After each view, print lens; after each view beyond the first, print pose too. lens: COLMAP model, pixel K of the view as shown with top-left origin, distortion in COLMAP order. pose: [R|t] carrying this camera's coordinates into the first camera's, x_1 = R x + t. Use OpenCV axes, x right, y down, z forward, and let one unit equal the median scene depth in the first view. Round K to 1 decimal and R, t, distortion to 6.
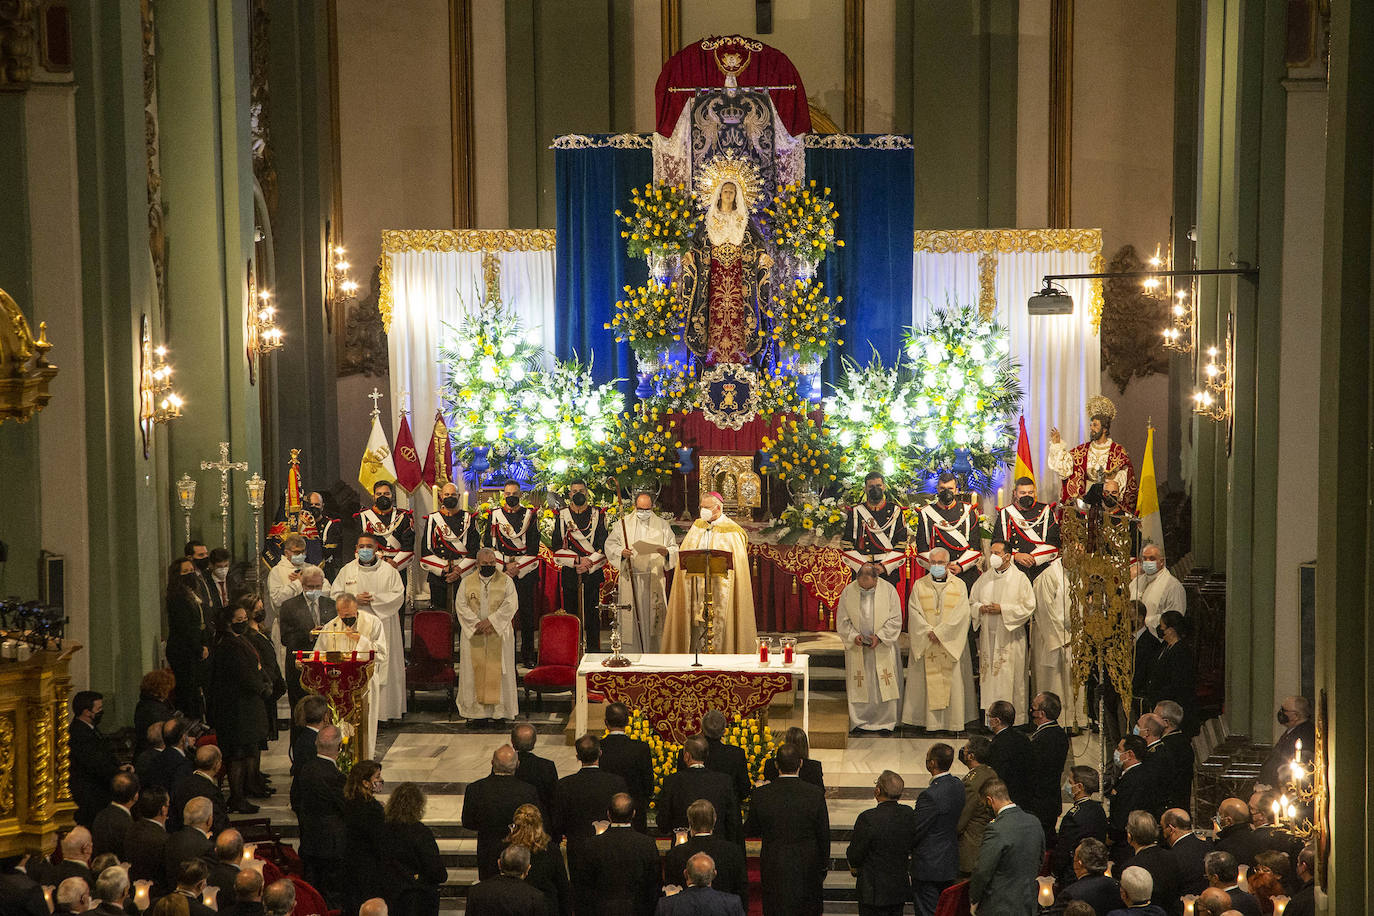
lens RADIAL K [[4205.7, 0, 688.5], [0, 4205.7, 451.8], [0, 0, 1]] dist [0.667189, 0.000000]
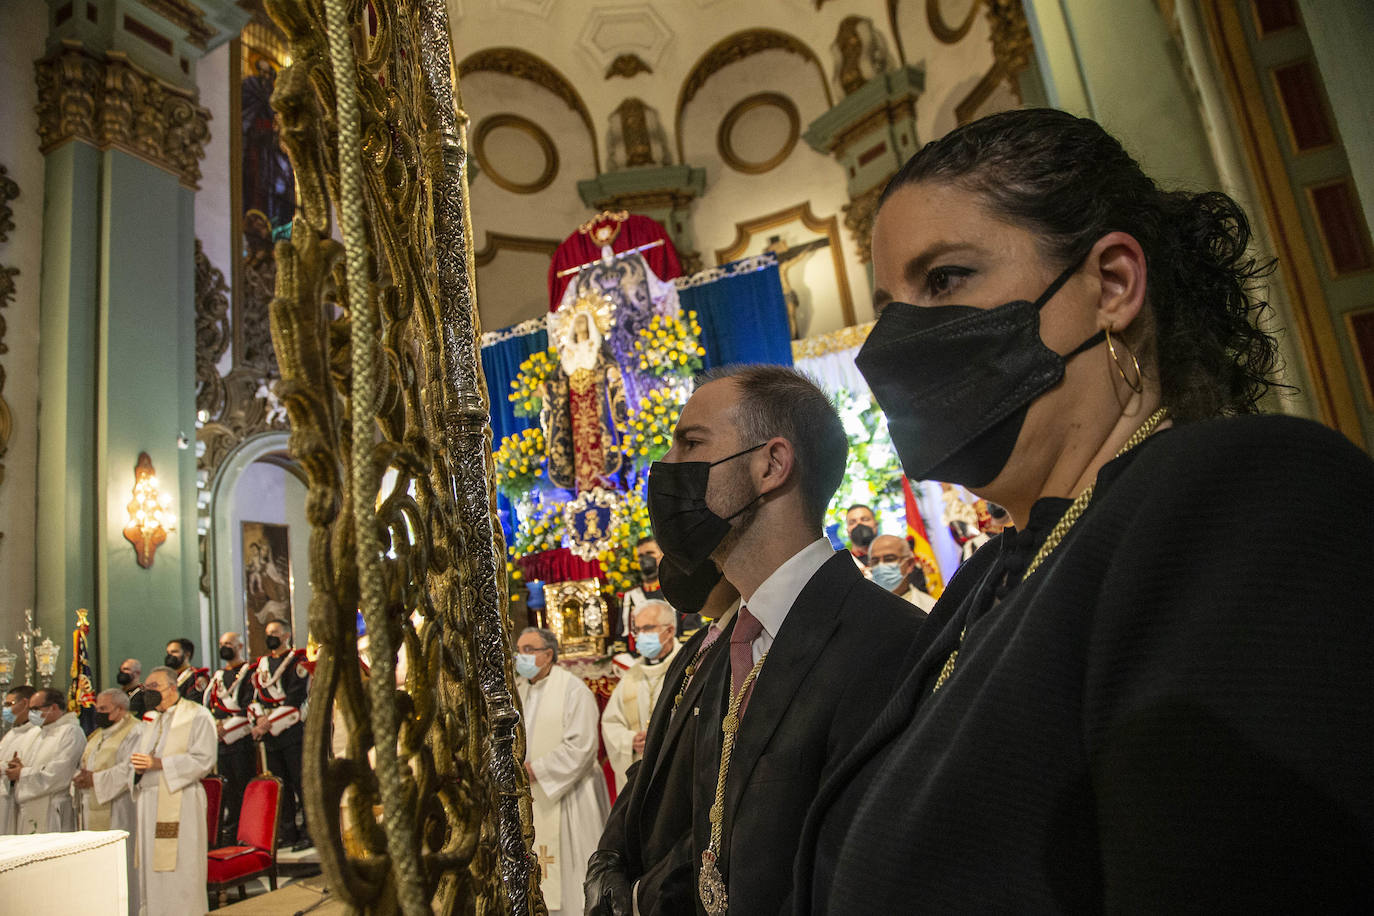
lens RADIAL K [[934.7, 0, 684.5], [0, 934.7, 458.9], [0, 0, 1]] dist [-0.099089, 0.008860]
pose [[0.927690, -0.188594, -0.322215, 0.096661], [0.078108, 0.941977, -0.326463, 0.041276], [0.365089, 0.277689, 0.888594, 0.830419]]
